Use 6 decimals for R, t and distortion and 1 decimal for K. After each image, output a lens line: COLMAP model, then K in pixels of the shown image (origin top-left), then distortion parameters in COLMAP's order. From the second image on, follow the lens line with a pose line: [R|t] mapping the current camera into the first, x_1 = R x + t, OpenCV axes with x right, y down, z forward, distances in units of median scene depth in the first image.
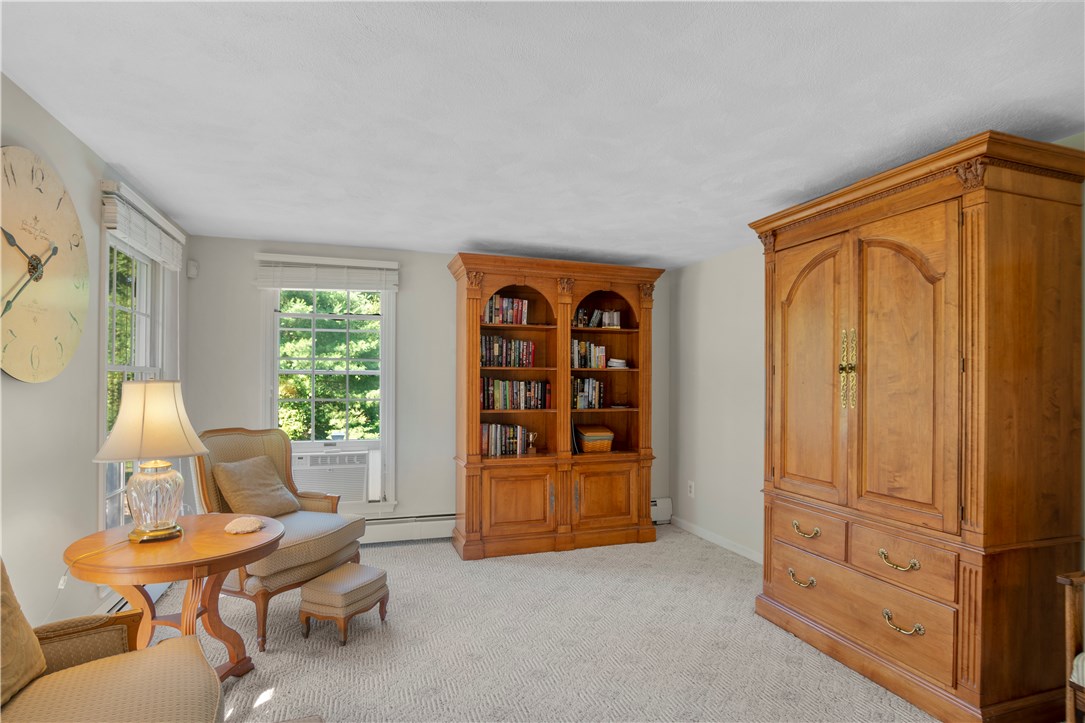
lens RADIAL K [[556.6, 0, 535.6], [0, 556.6, 380.0], [0, 0, 1]] dist [-0.031676, 0.007075]
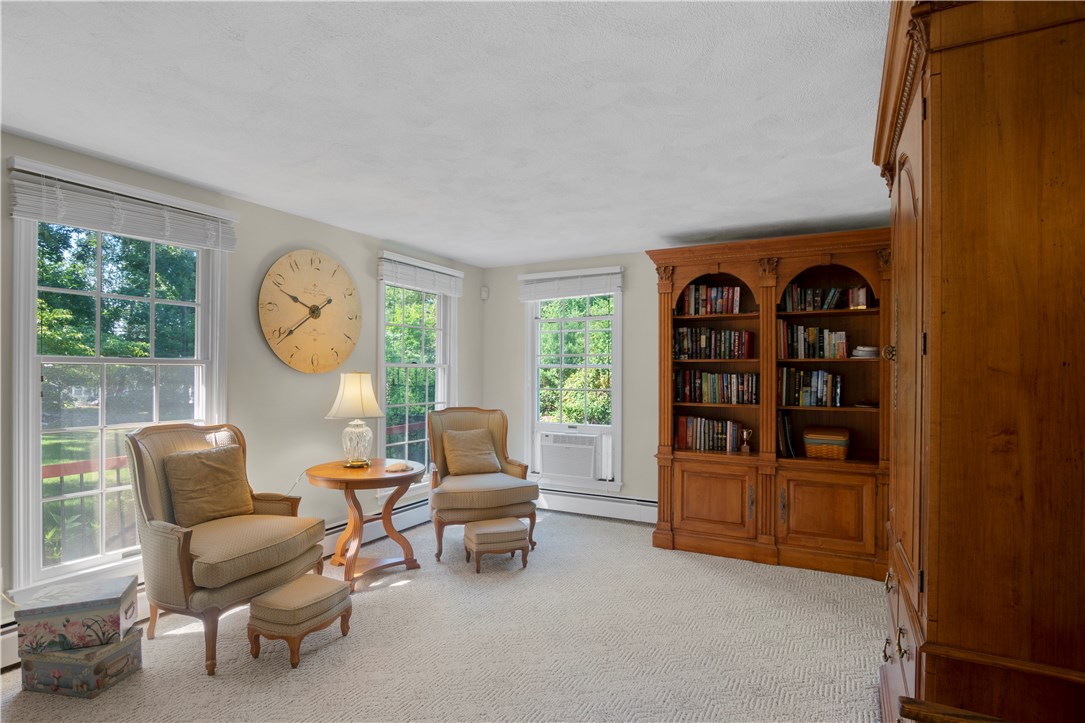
lens RADIAL K [[556.6, 0, 527.8], [0, 556.6, 373.7], [0, 0, 1]] dist [-0.031676, 0.007075]
pose [[0.678731, -0.000632, -0.734387, 0.437746], [-0.000811, 0.999998, -0.001611, 0.003778], [0.734387, 0.001689, 0.678729, 0.114938]]
